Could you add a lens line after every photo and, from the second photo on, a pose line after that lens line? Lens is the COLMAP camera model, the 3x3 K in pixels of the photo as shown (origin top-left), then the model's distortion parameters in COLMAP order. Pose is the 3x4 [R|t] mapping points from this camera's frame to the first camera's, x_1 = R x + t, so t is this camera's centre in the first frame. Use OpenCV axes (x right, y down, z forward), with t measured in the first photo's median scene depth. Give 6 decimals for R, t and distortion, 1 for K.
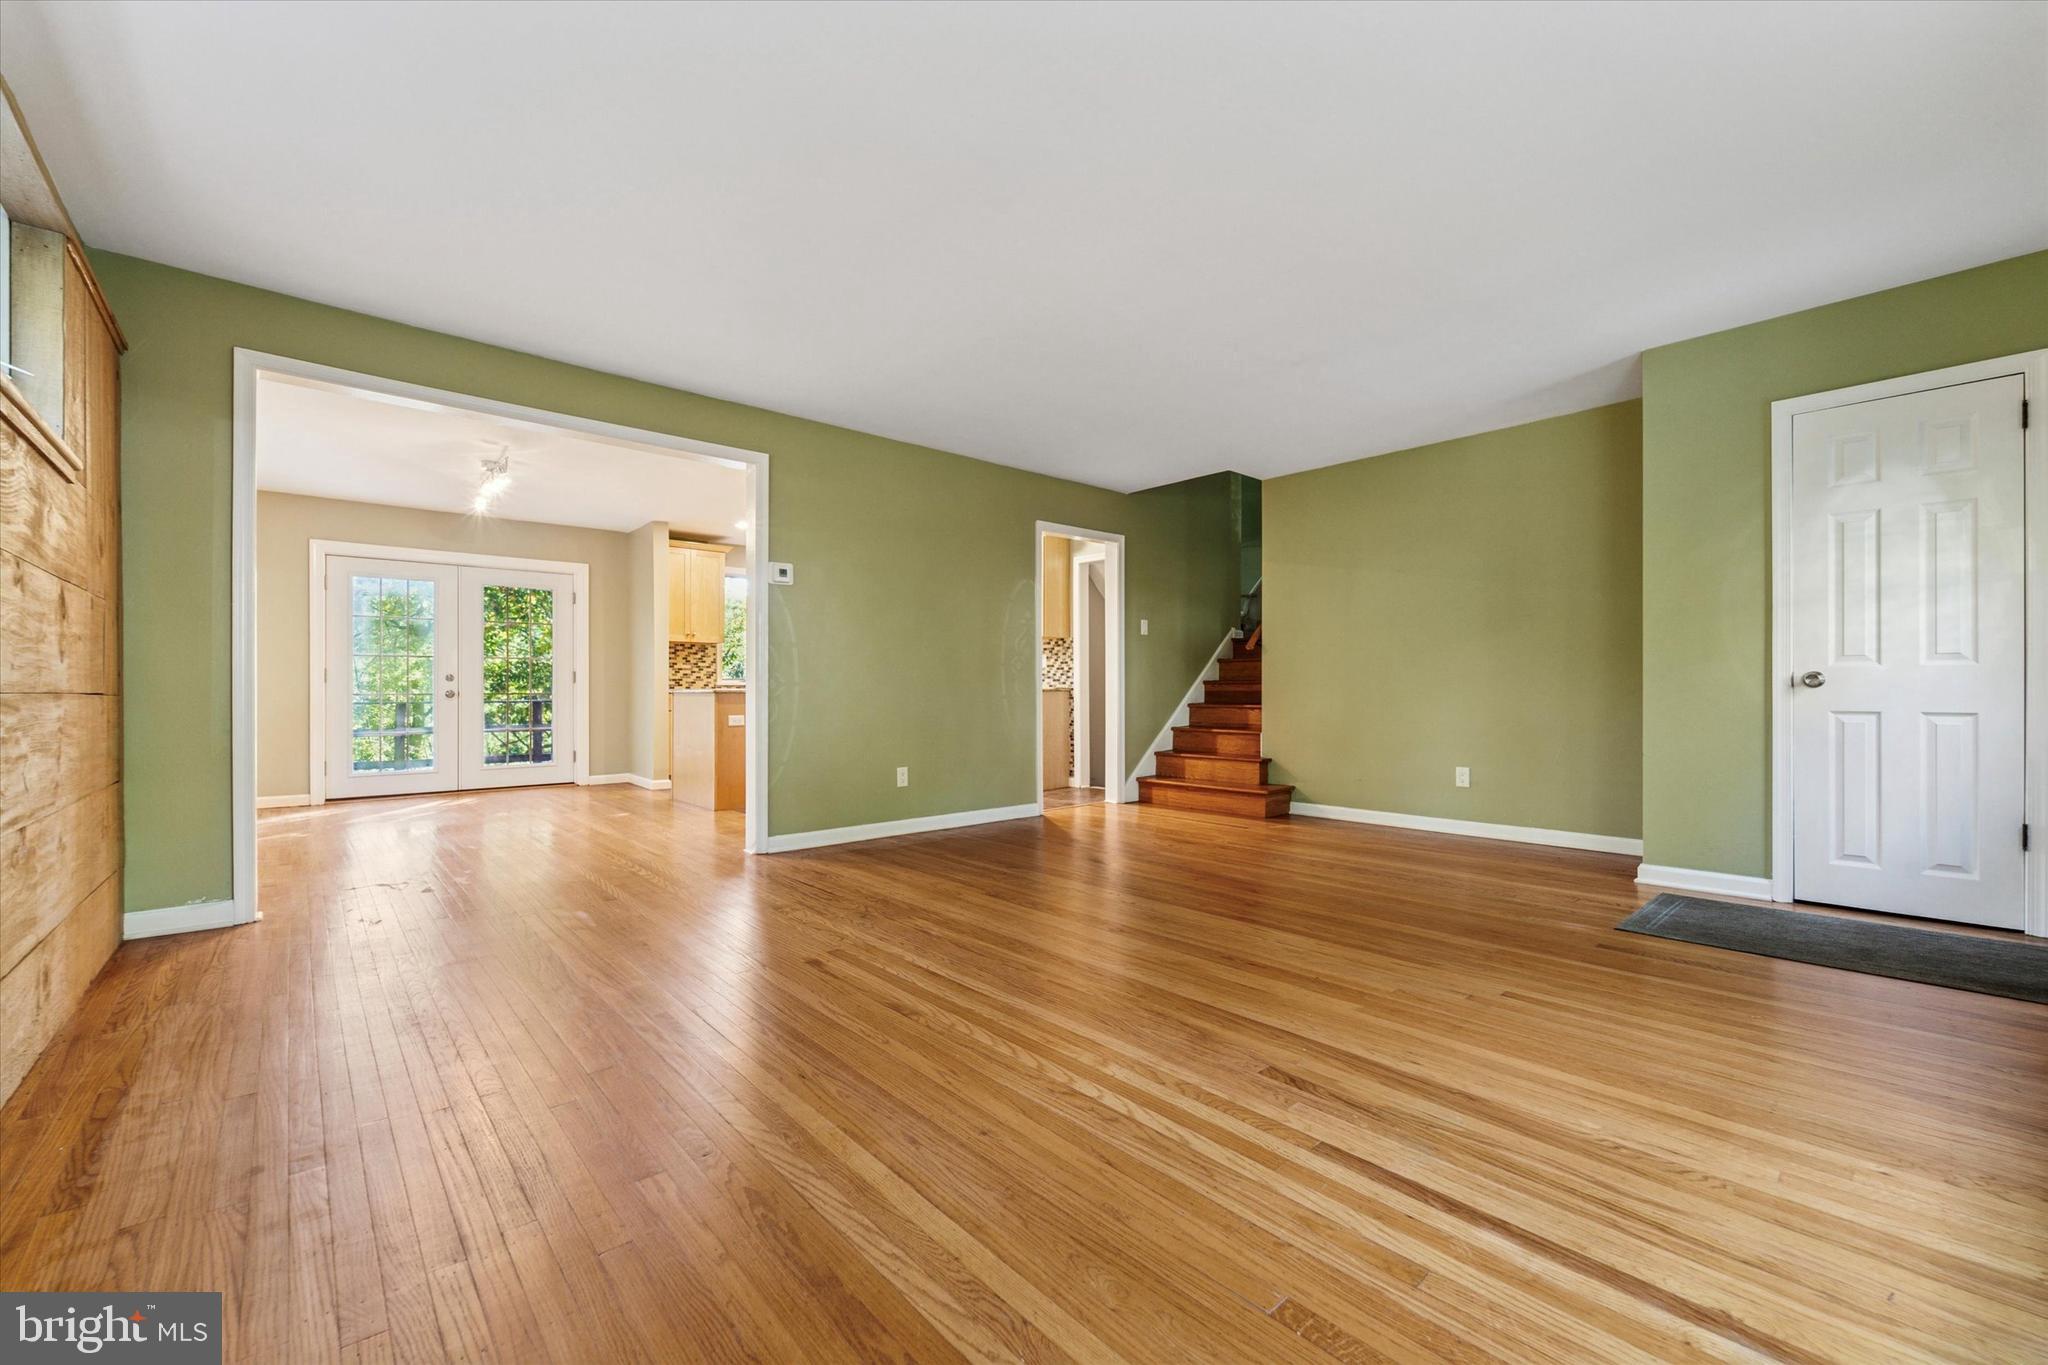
lens RADIAL K [[814.4, 0, 1025.1], [0, 814.4, 689.1], [0, 0, 1]] dist [0.001156, -0.000334]
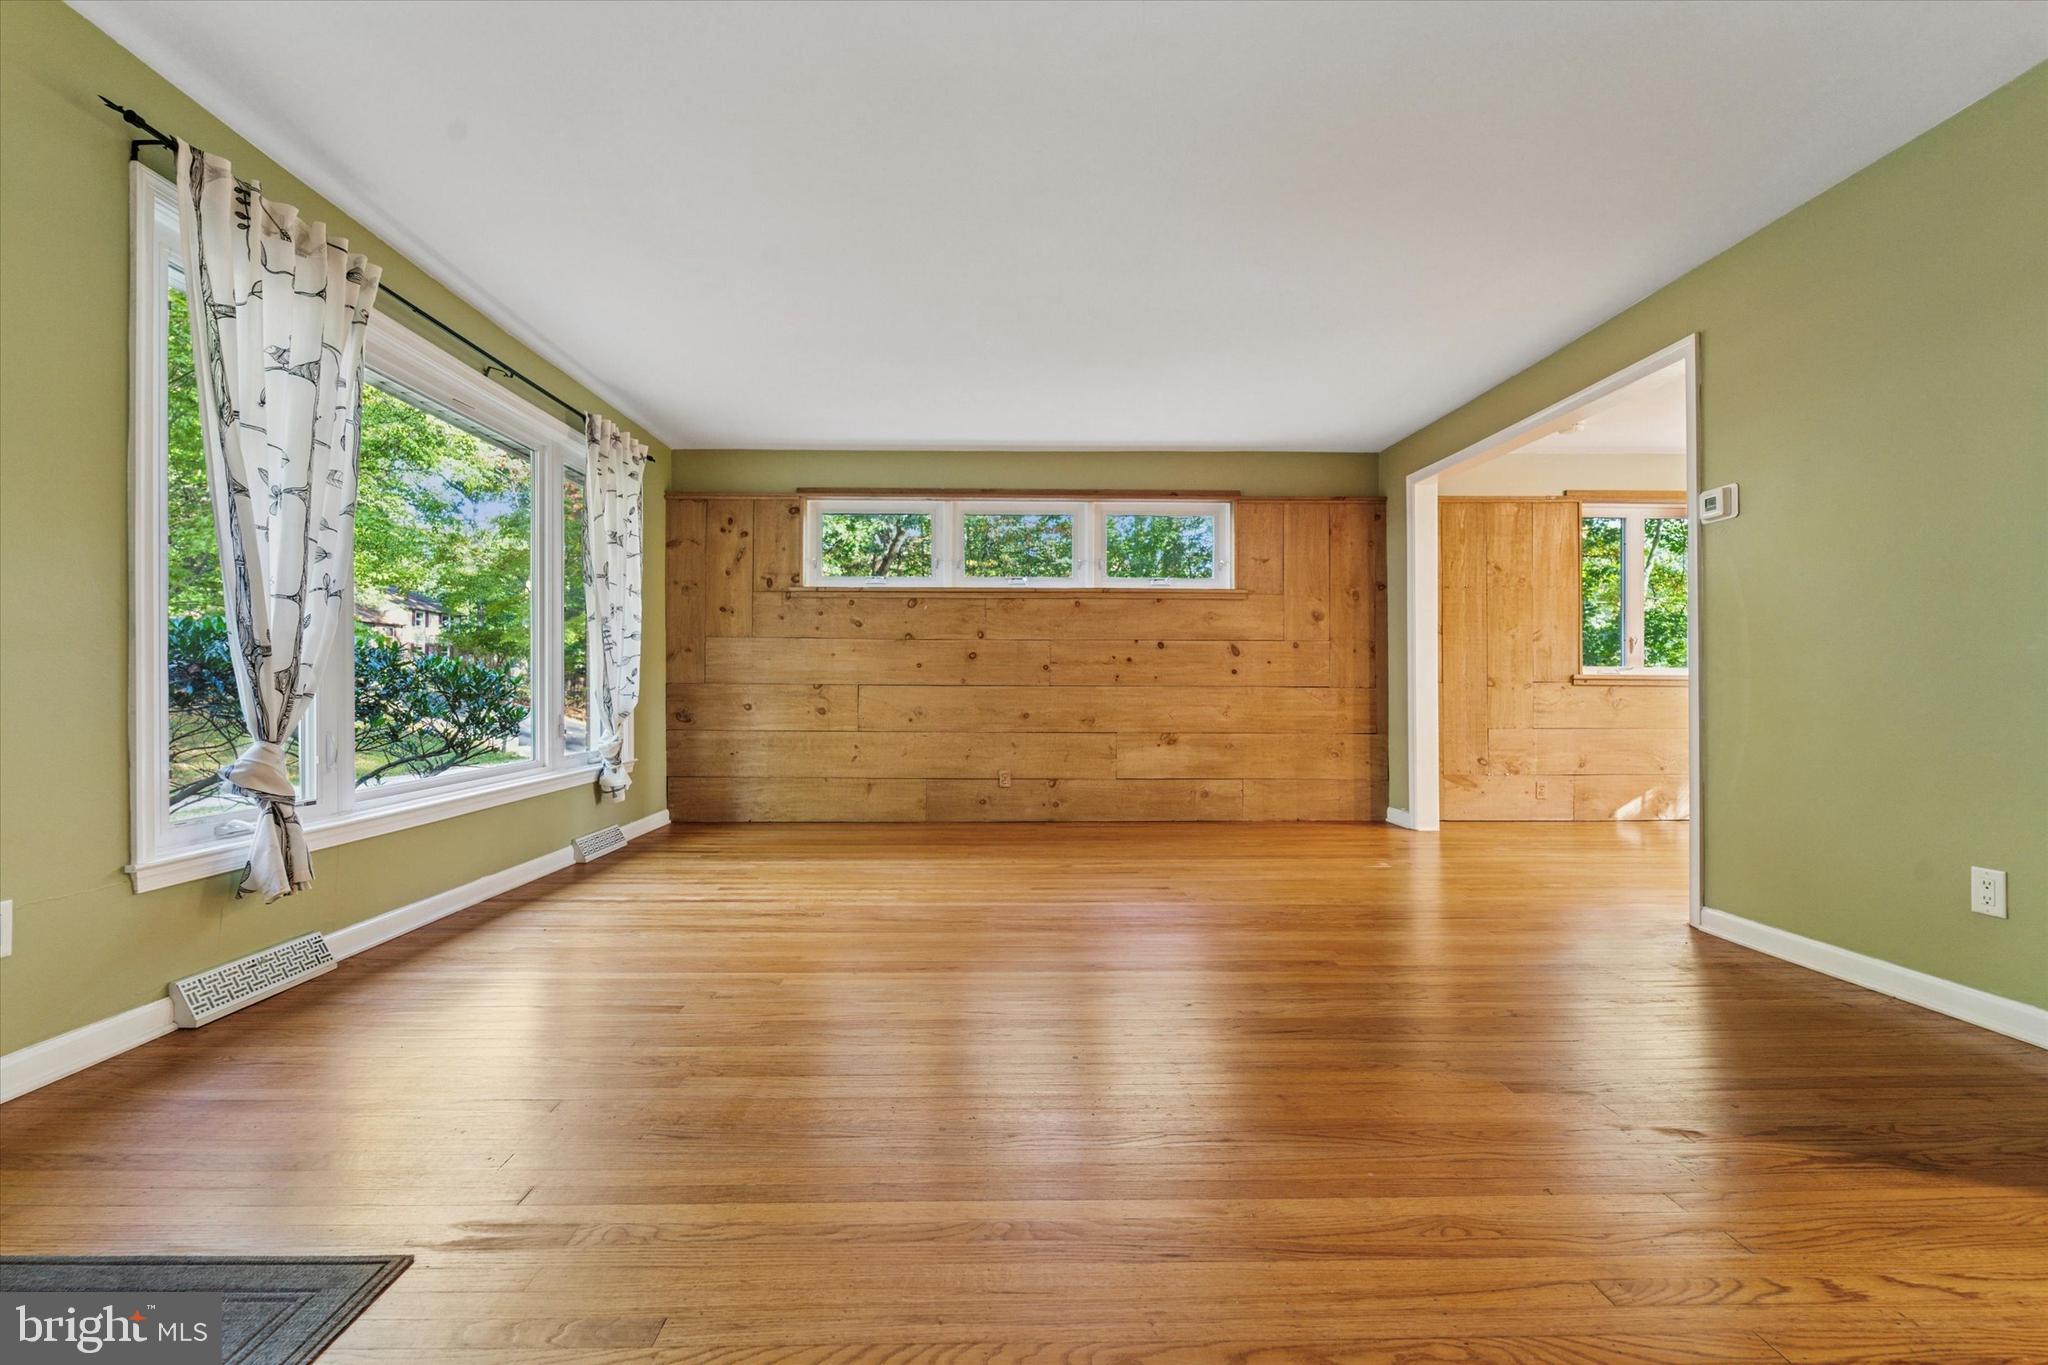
lens RADIAL K [[822.0, 0, 1026.5], [0, 822.0, 680.2], [0, 0, 1]] dist [0.001583, -0.000199]
pose [[-0.642196, -0.004260, -0.766529, 0.753944], [0.003703, 0.999956, -0.008660, 0.001164], [0.766531, -0.008400, -0.642152, 1.365515]]
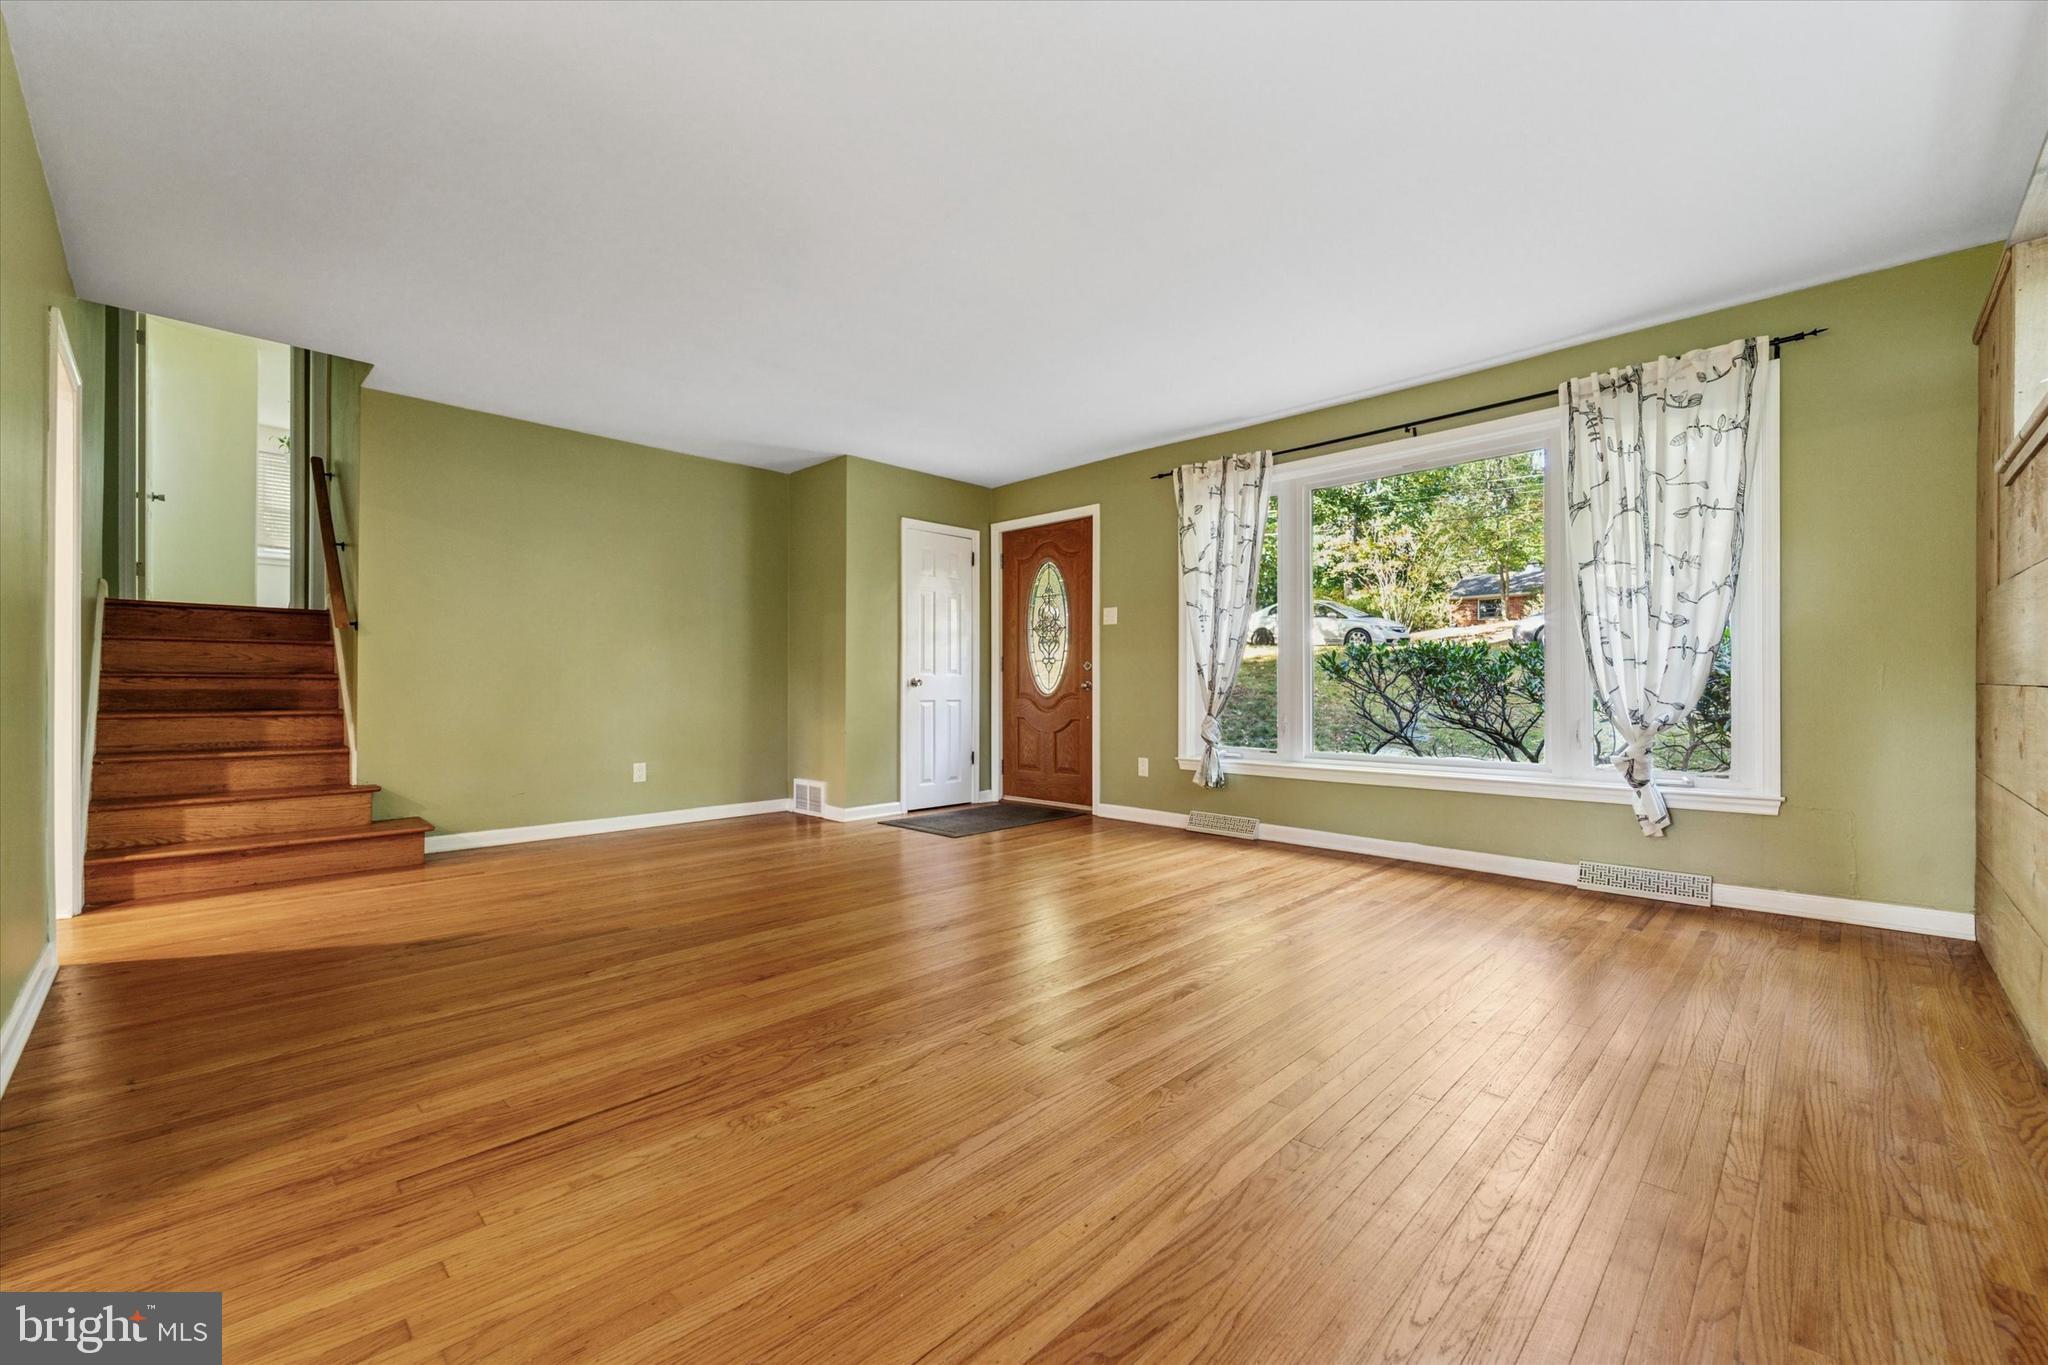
lens RADIAL K [[832.9, 0, 1023.7], [0, 832.9, 686.6], [0, 0, 1]] dist [-0.001731, 0.000207]
pose [[-0.067441, 0.002683, 0.997720, -0.824255], [-0.001317, 0.999995, -0.002778, 0.001537], [-0.997722, -0.001501, -0.067437, 0.871776]]
